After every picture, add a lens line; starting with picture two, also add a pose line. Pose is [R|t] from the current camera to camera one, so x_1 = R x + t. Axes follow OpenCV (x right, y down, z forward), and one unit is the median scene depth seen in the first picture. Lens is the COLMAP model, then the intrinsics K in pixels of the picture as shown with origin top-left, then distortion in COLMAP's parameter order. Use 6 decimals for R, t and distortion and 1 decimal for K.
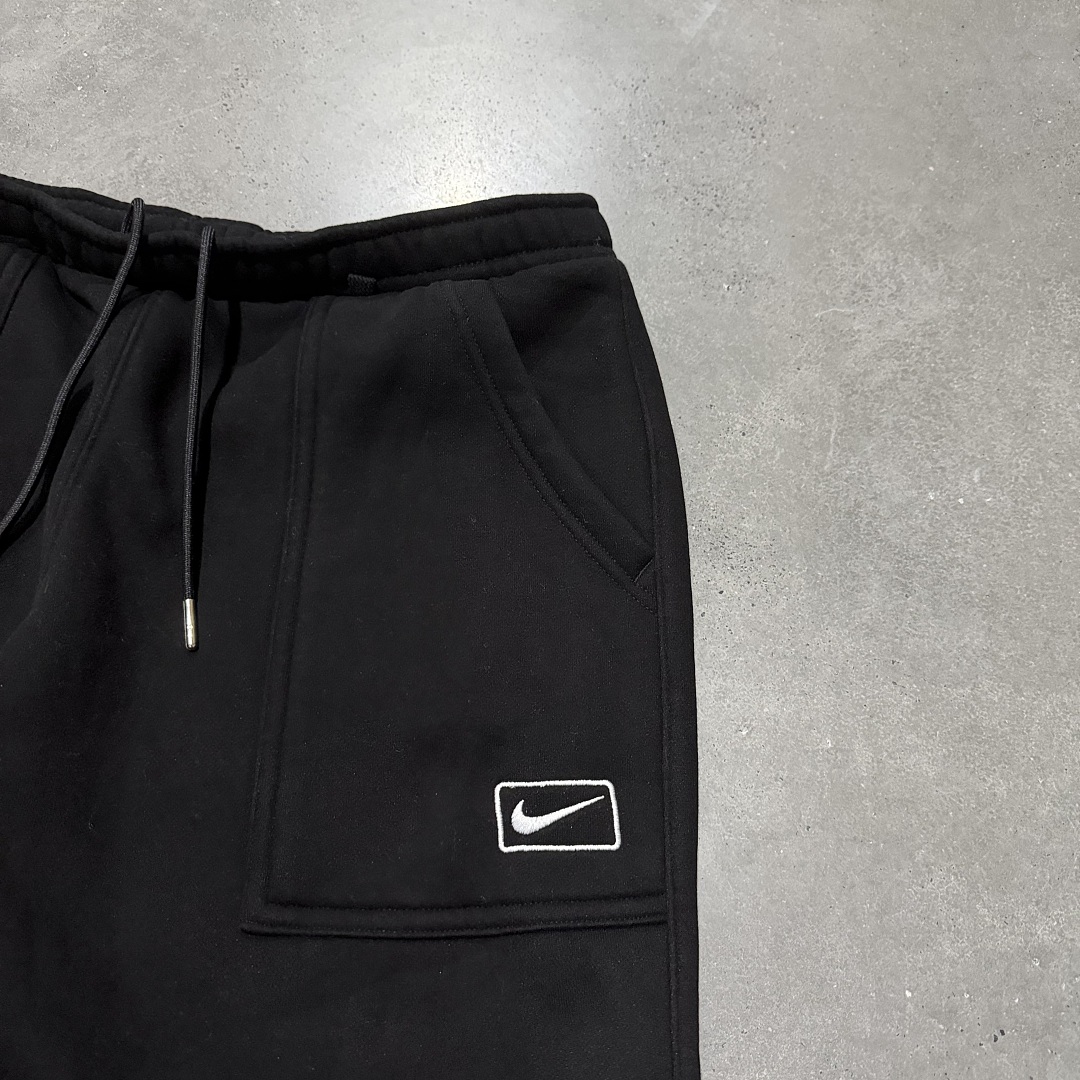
lens RADIAL K [[1039.7, 0, 540.2], [0, 1039.7, 528.8], [0, 0, 1]] dist [-0.009934, 0.000000]
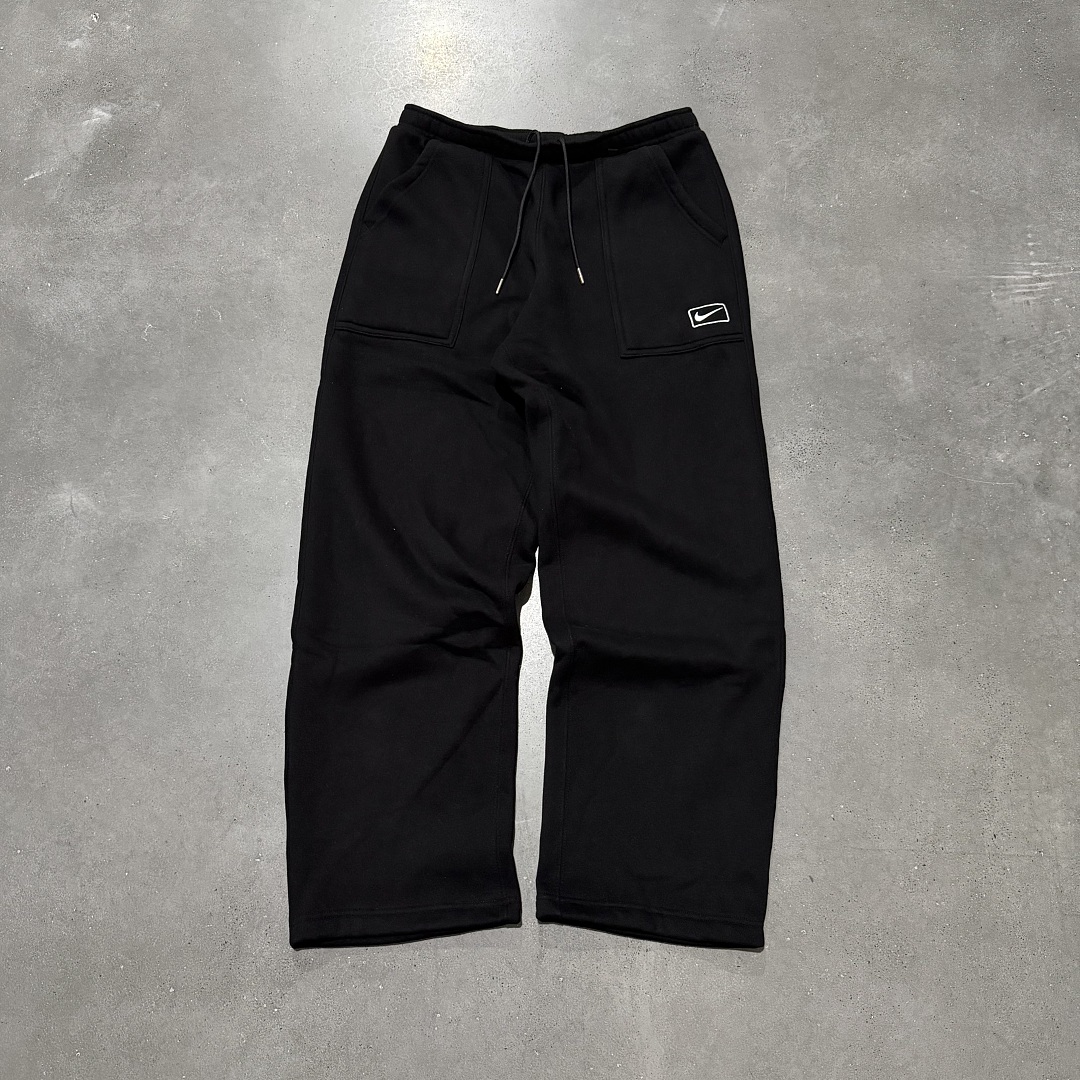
lens RADIAL K [[1039.7, 0, 516.9], [0, 1039.7, 515.8], [0, 0, 1]] dist [-0.009934, 0.000000]
pose [[0.993740, -0.111022, -0.012476, -0.507960], [0.111618, 0.981824, 0.153502, 0.271556], [-0.004793, -0.153934, 0.988070, -1.927395]]
